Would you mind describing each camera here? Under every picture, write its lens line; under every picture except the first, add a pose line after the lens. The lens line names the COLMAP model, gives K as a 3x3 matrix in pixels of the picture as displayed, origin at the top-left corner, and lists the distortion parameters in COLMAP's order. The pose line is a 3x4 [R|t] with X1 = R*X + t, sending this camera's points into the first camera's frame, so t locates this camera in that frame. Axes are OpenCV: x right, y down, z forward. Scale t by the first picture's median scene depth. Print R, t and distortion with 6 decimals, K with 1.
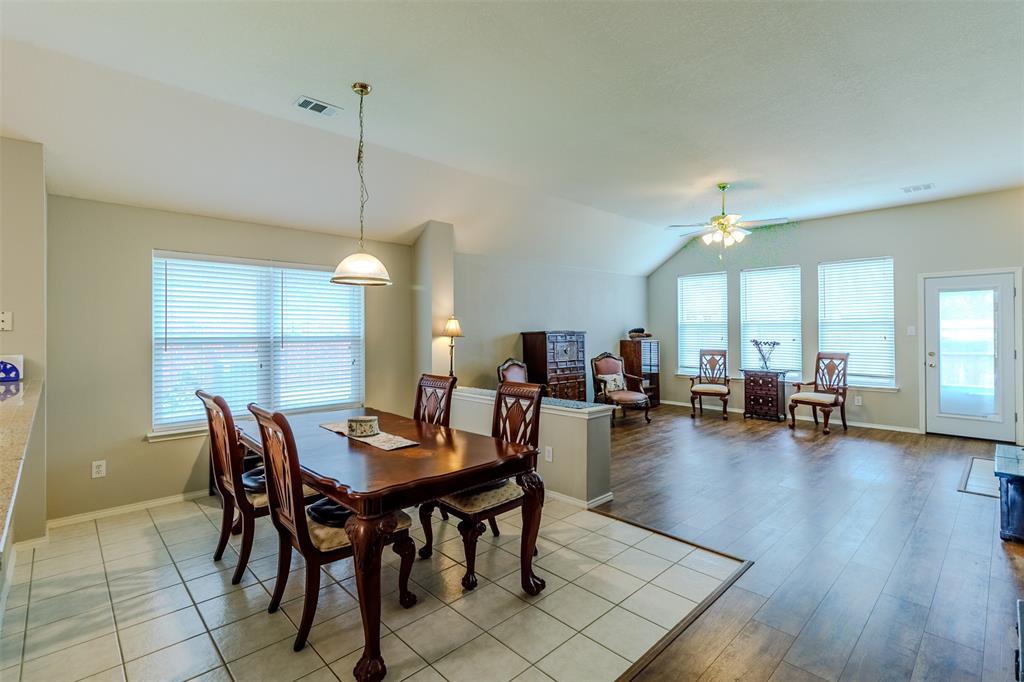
lens RADIAL K [[476.1, 0, 511.5], [0, 476.1, 325.3], [0, 0, 1]] dist [-0.001424, -0.000456]
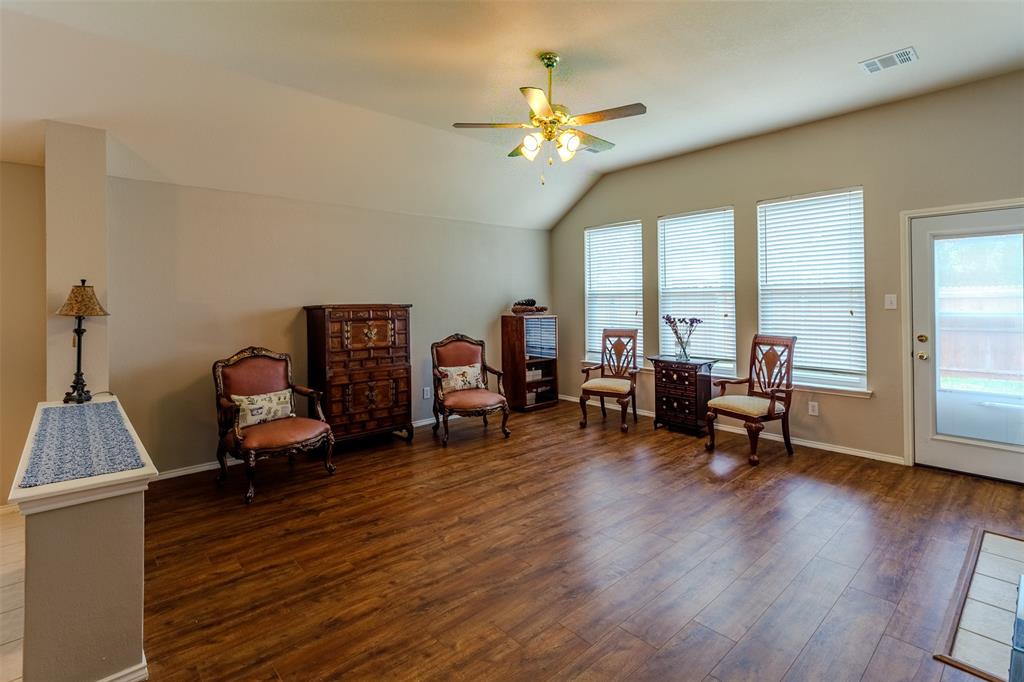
lens RADIAL K [[487.5, 0, 512.2], [0, 487.5, 296.1], [0, 0, 1]] dist [0.003630, 0.000657]
pose [[0.999618, -0.004009, -0.027353, 0.318441], [0.003997, 0.999992, -0.000503, 0.001828], [0.027355, 0.000394, 0.999626, 0.300709]]
